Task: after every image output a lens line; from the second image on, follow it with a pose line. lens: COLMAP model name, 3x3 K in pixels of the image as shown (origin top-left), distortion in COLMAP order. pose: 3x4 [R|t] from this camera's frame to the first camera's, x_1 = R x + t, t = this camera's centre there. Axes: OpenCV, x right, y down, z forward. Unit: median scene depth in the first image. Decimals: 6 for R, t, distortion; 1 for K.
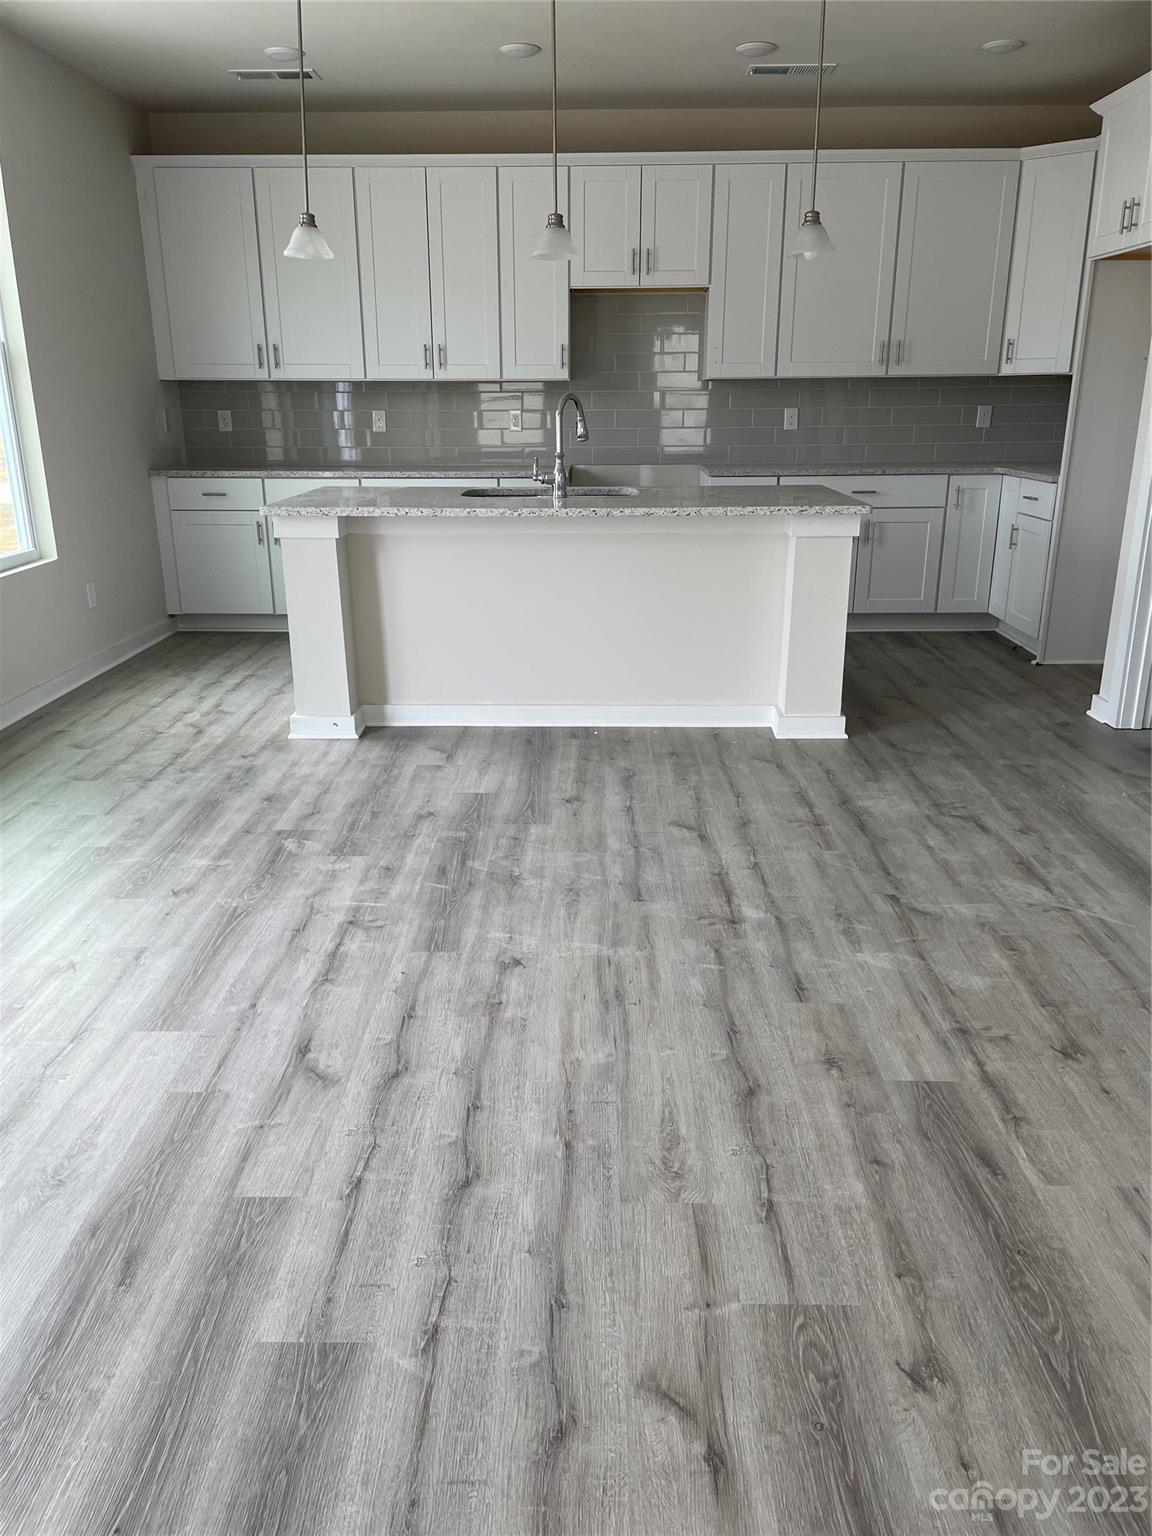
lens RADIAL K [[1129.4, 0, 576.0], [0, 1129.4, 768.0], [0, 0, 1]] dist [0.093488, -0.132741]
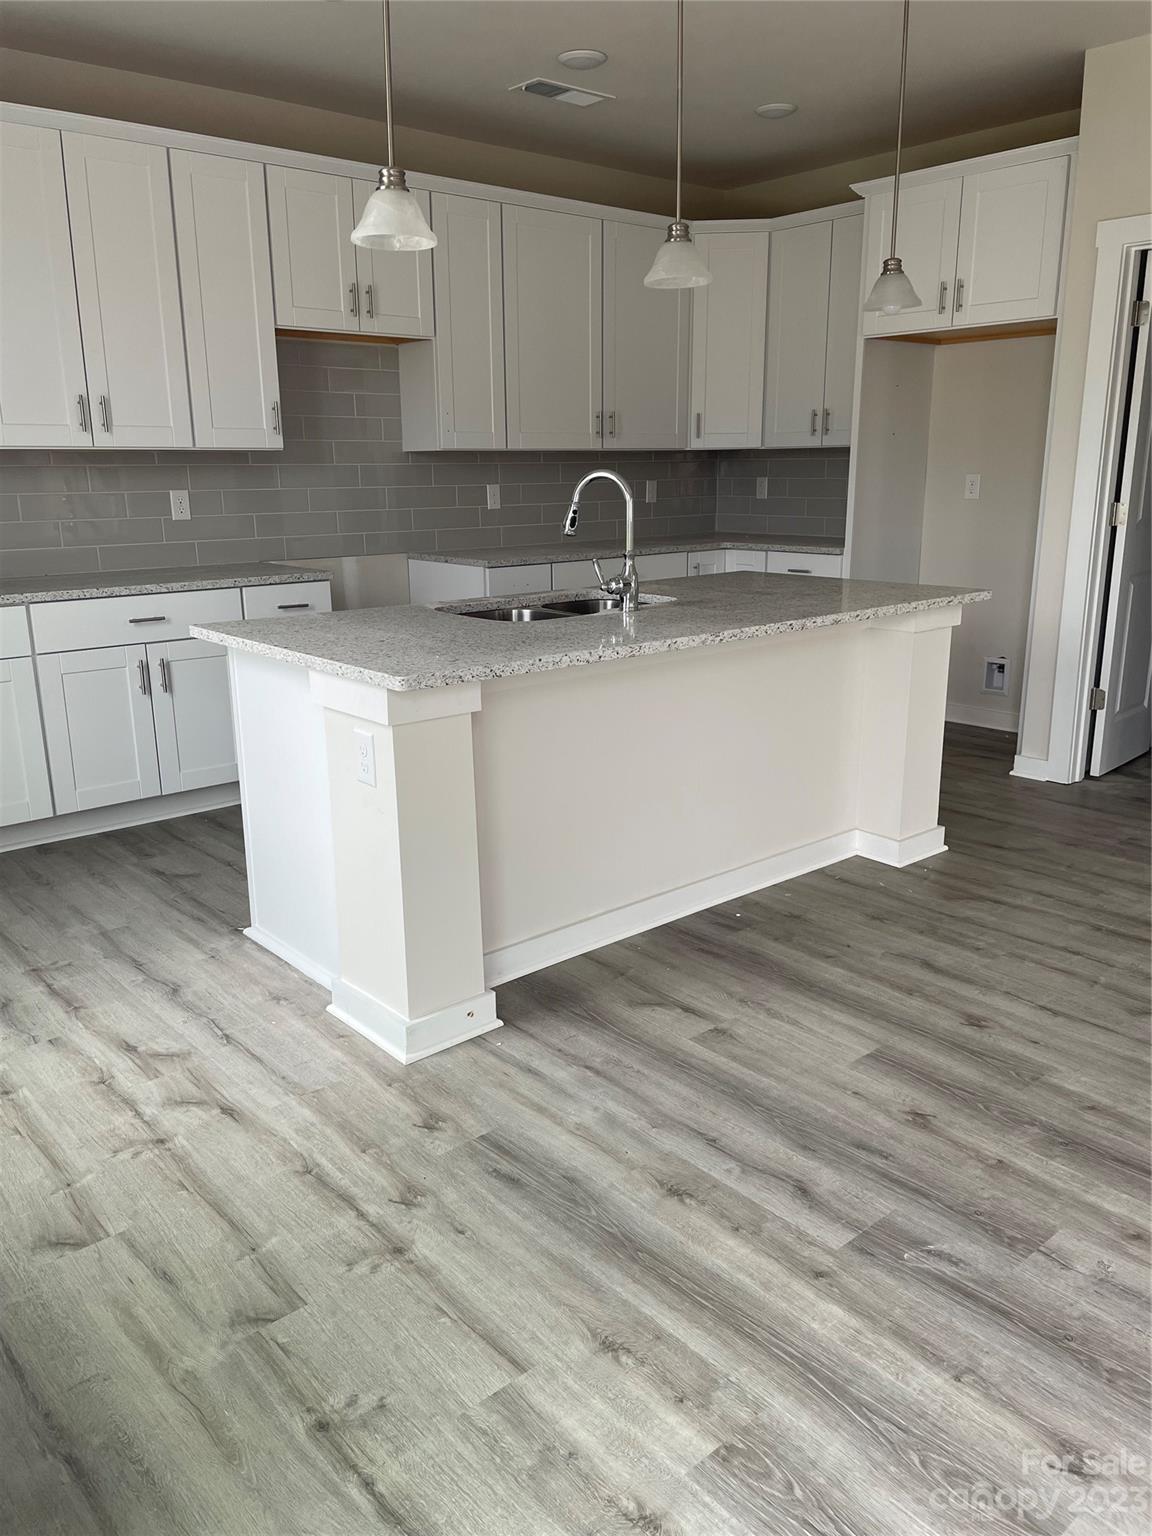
lens RADIAL K [[1129.4, 0, 576.0], [0, 1129.4, 768.0], [0, 0, 1]] dist [0.093488, -0.132741]
pose [[0.752264, -0.173976, 0.635477, -0.559381], [0.209855, 0.977544, 0.019202, -0.174996], [-0.624548, 0.118913, 0.771881, 0.517667]]
